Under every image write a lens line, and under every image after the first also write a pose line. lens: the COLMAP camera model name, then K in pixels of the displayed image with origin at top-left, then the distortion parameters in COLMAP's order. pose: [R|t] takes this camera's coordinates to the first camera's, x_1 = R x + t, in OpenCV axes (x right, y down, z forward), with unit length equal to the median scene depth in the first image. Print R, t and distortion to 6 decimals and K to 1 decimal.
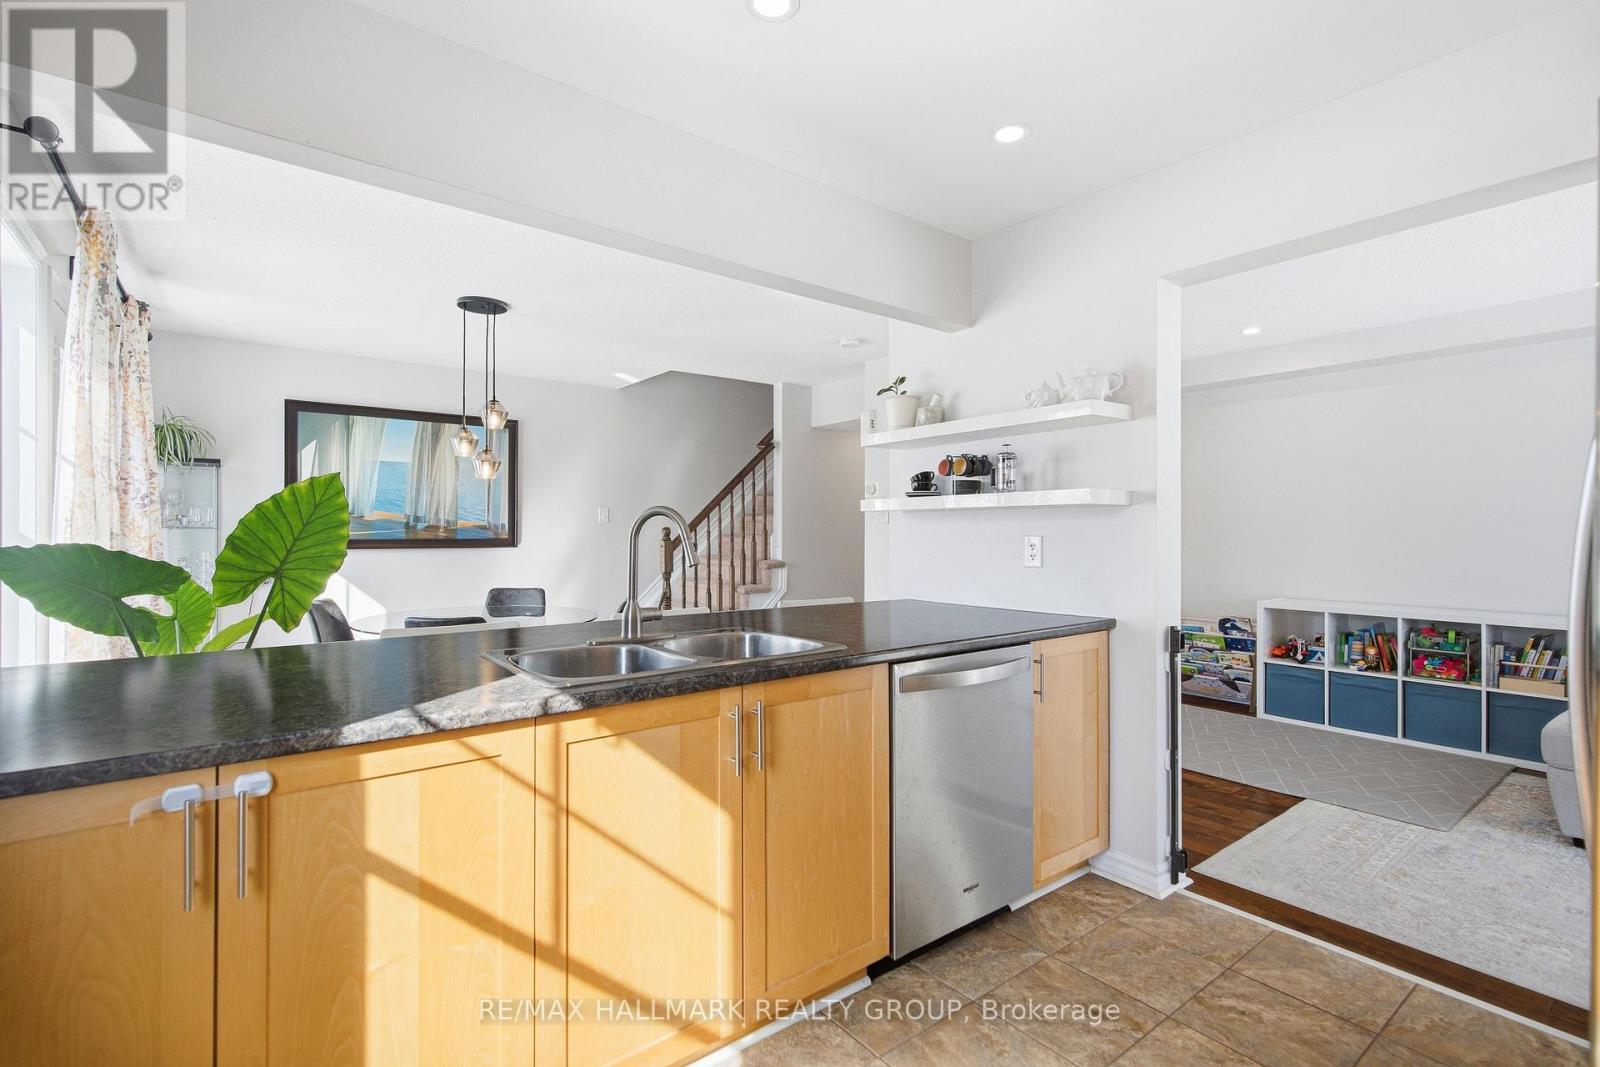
lens RADIAL K [[746.3, 0, 799.6], [0, 746.3, 533.5], [0, 0, 1]] dist [-0.001121, 0.002140]
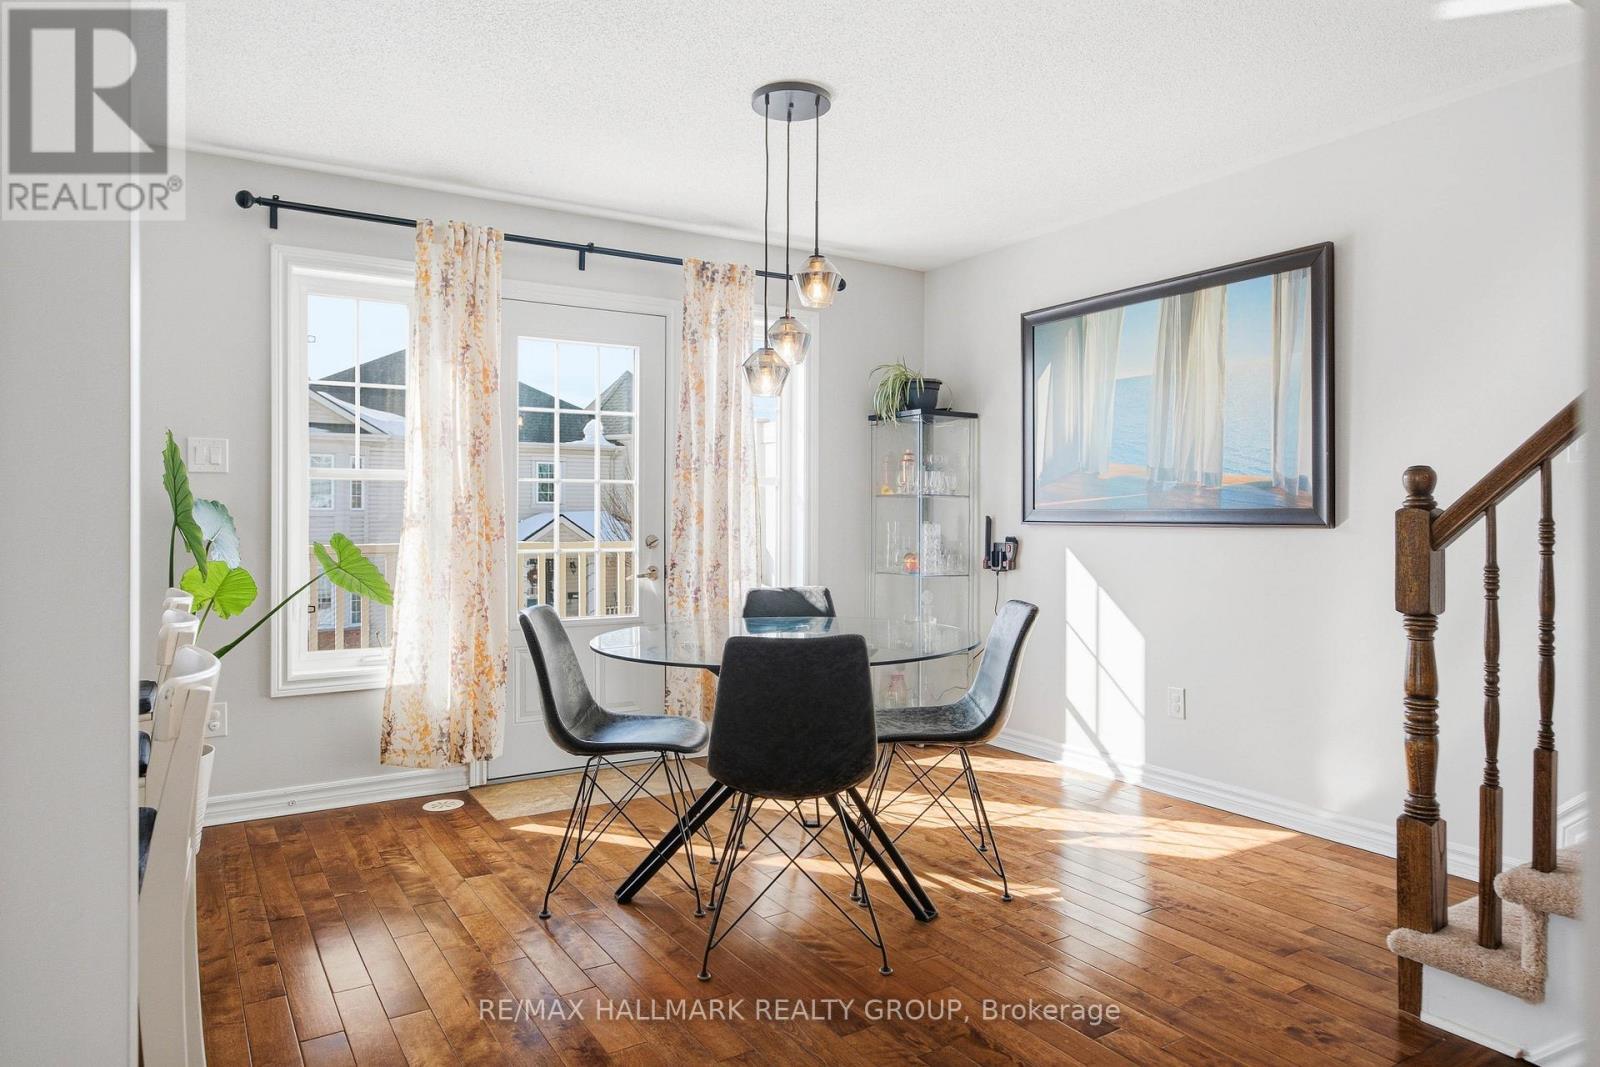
lens RADIAL K [[1007.4, 0, 801.1], [0, 1007.4, 513.9], [0, 0, 1]] dist [-0.006734, 0.003174]
pose [[-0.125017, -0.003076, -0.992150, 0.280270], [0.002067, 0.999992, -0.003361, 0.012813], [0.992152, -0.002471, -0.125010, 0.876529]]
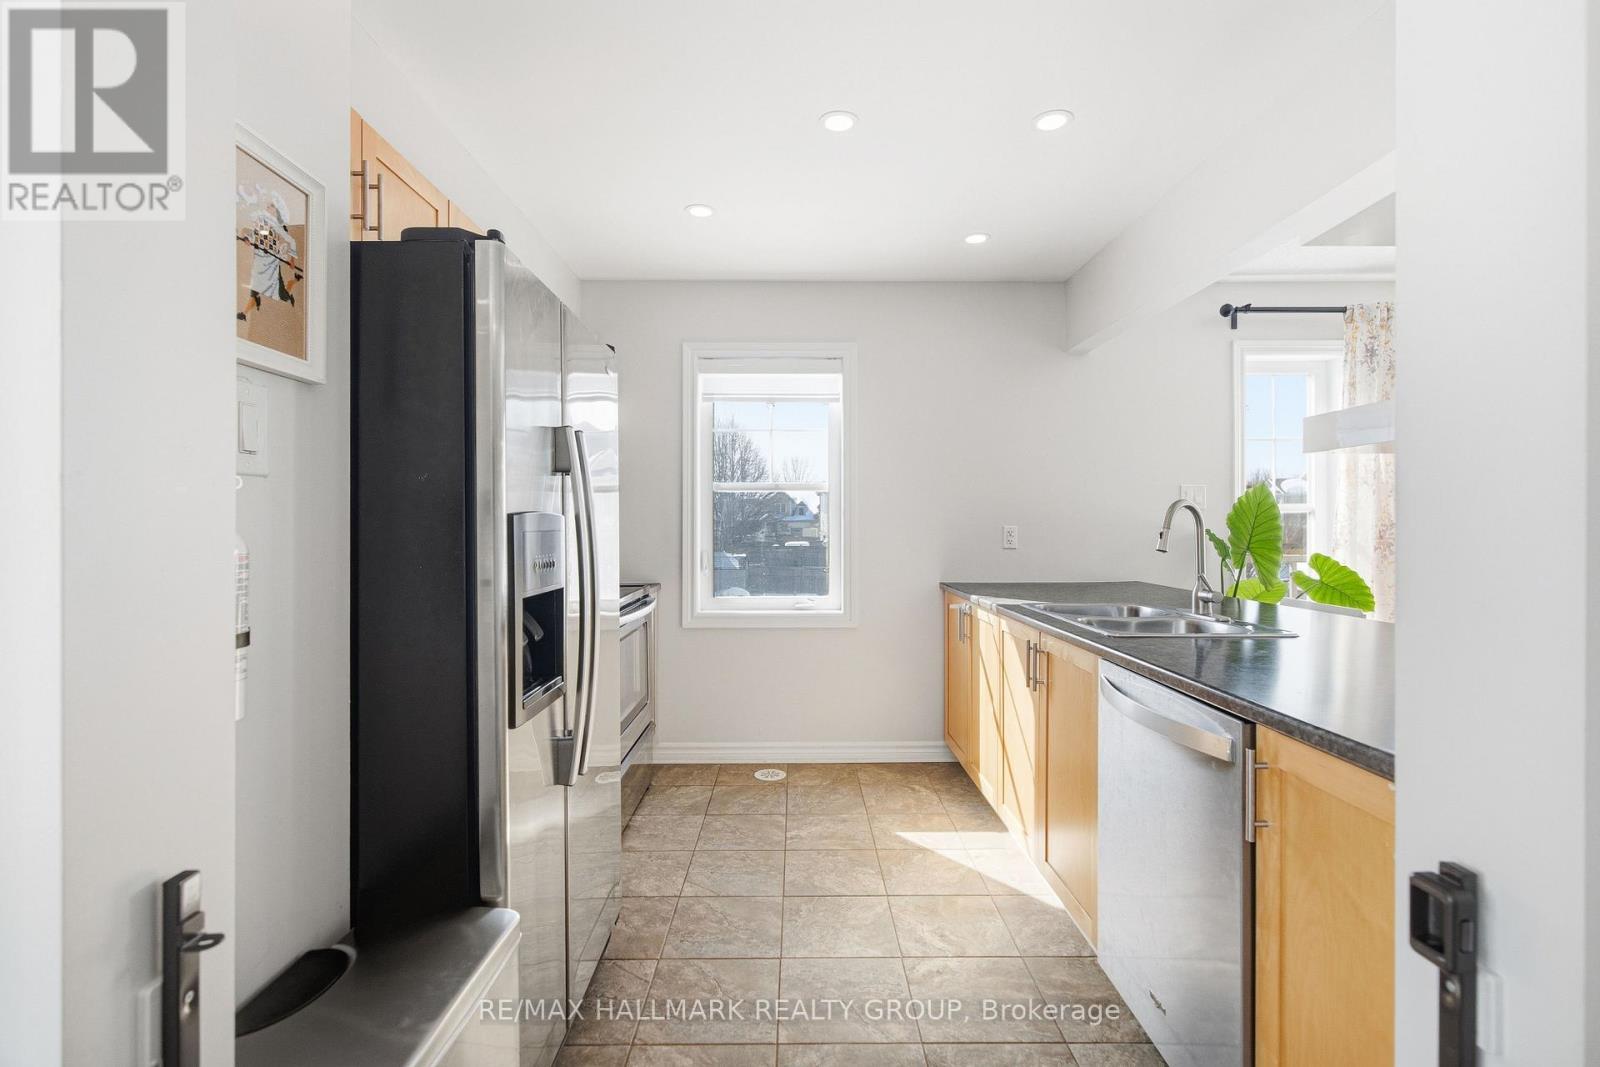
lens RADIAL K [[735.2, 0, 811.4], [0, 735.2, 528.3], [0, 0, 1]] dist [0.012435, -0.000018]
pose [[-0.612836, 0.003859, -0.790201, 0.435640], [0.007487, 0.999972, -0.000923, -0.003712], [0.790175, -0.006482, -0.612847, 0.520773]]
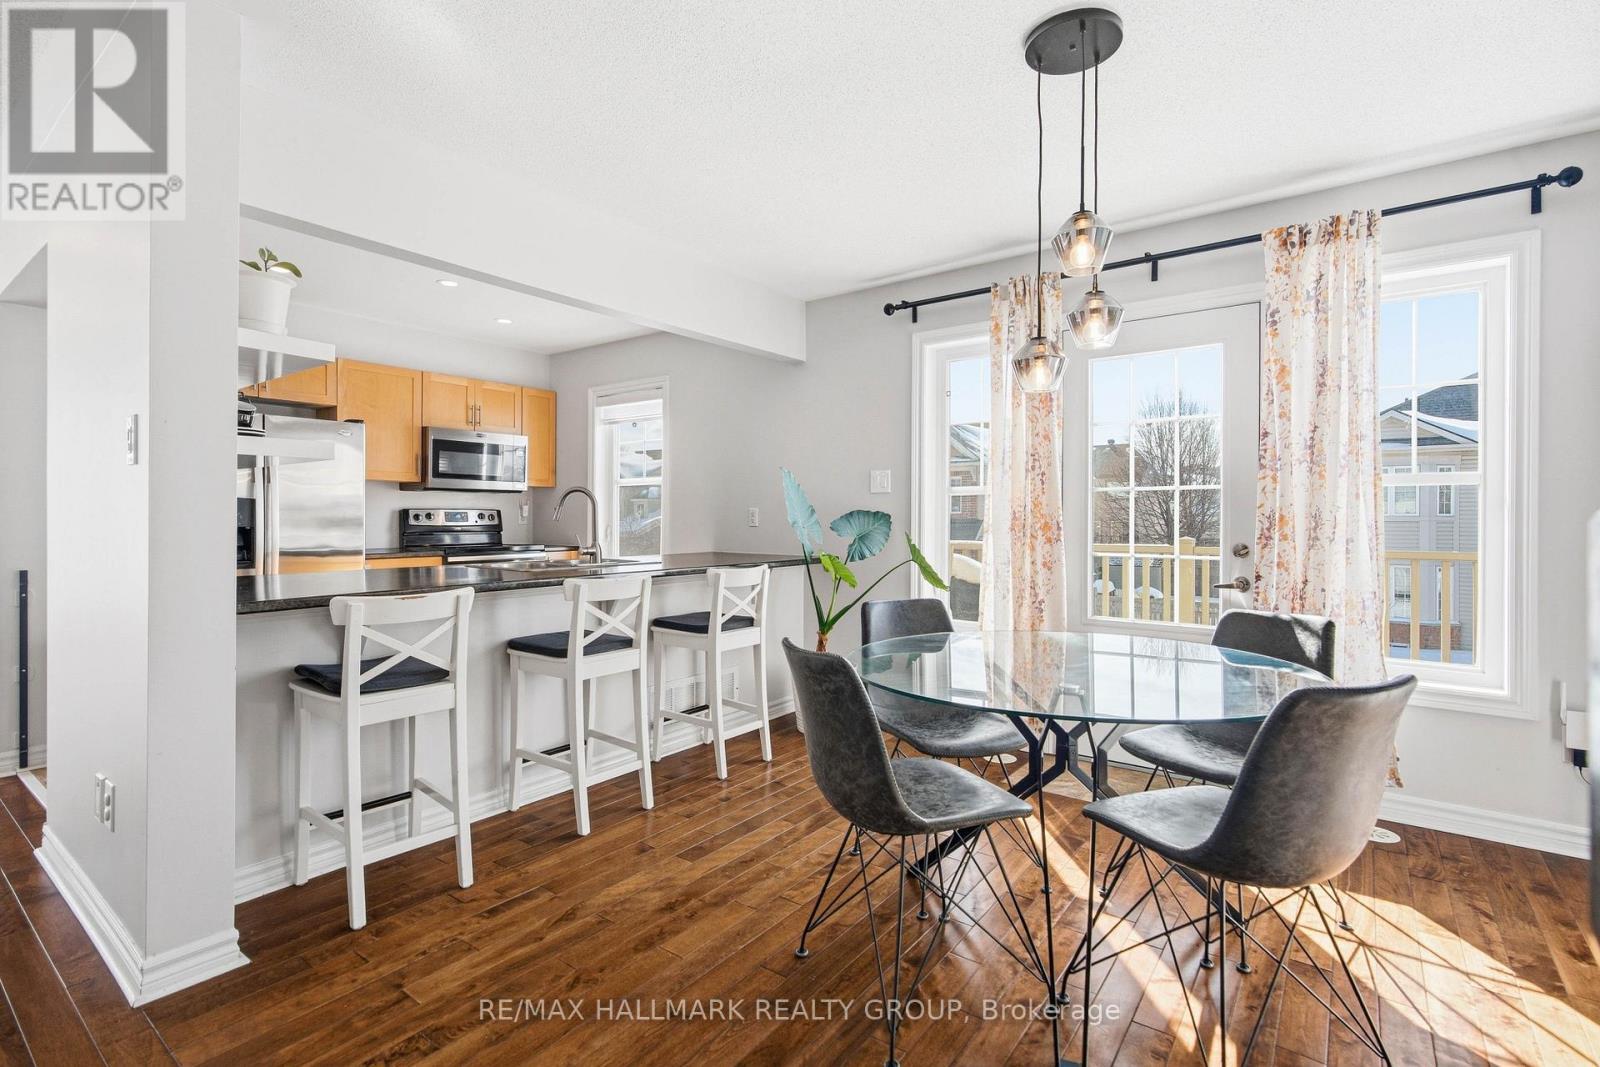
lens RADIAL K [[746.3, 0, 806.3], [0, 746.3, 524.3], [0, 0, 1]] dist [-0.001121, 0.002140]
pose [[-0.970544, 0.000382, -0.240925, -0.097769], [-0.001445, 0.999972, 0.007403, 0.008649], [0.240921, 0.007533, -0.970516, 1.140357]]
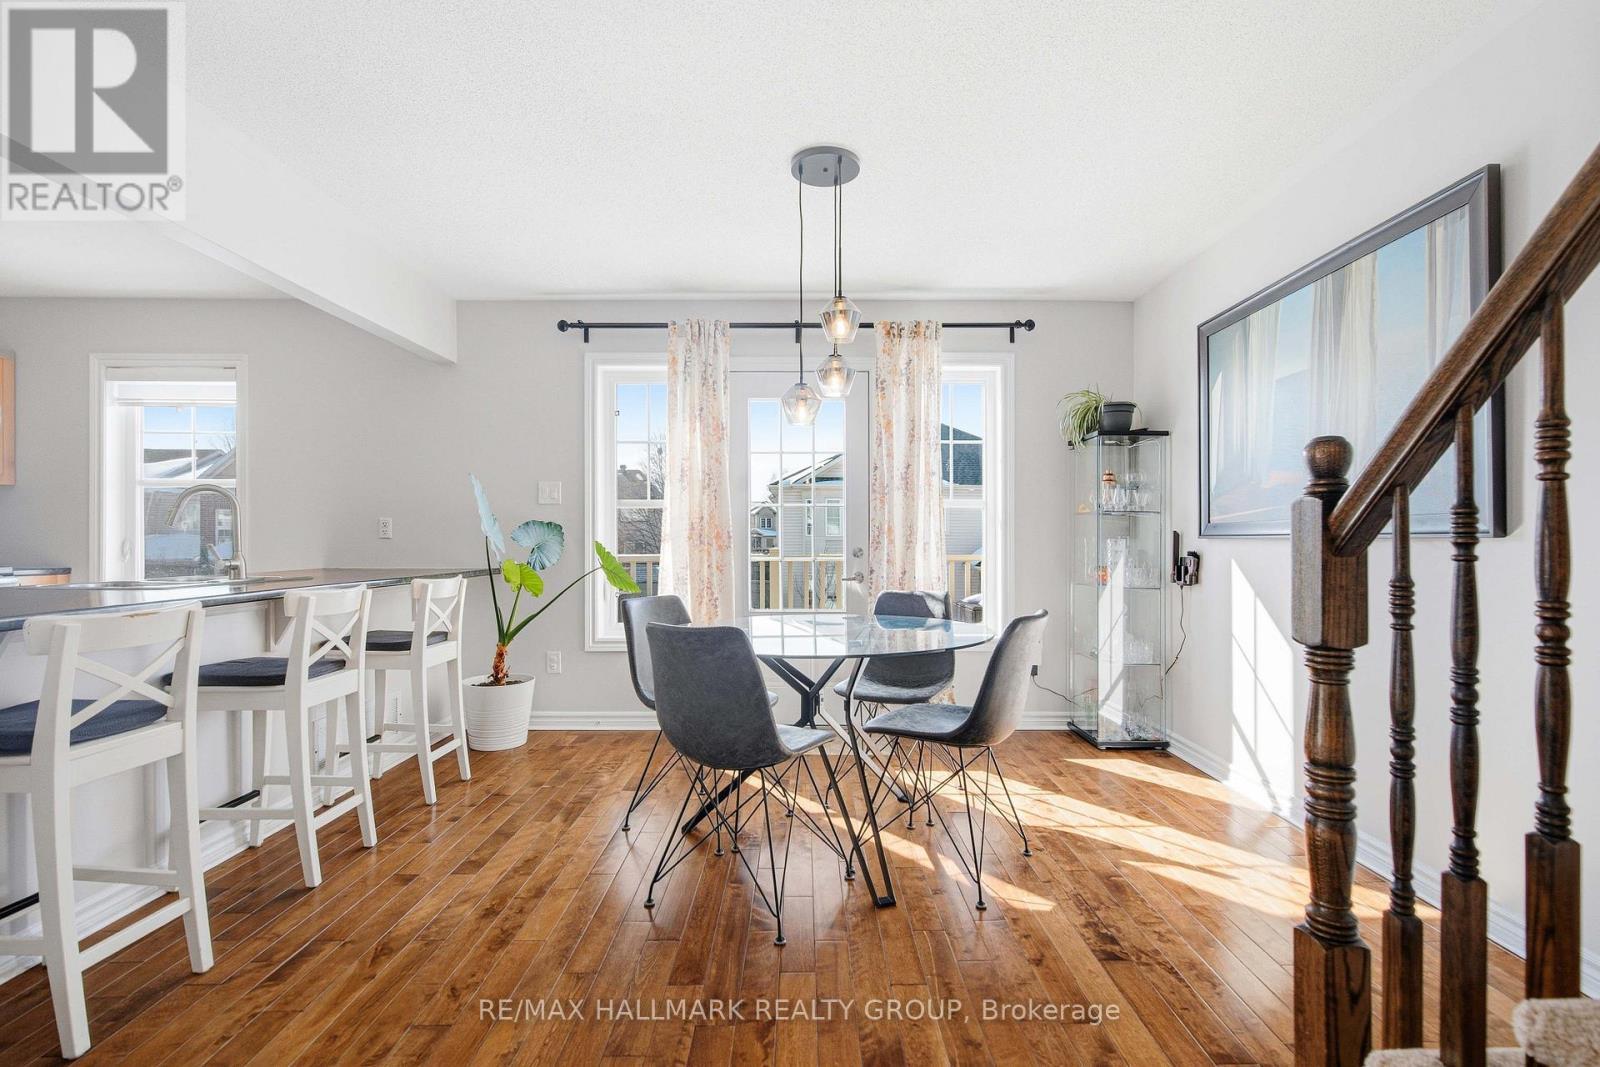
lens RADIAL K [[746.3, 0, 808.6], [0, 746.3, 545.5], [0, 0, 1]] dist [-0.001121, 0.002140]
pose [[-0.627409, 0.003749, -0.778681, 0.090346], [0.001836, 0.999993, 0.003335, 0.023560], [0.778688, 0.000663, -0.627411, 1.111943]]
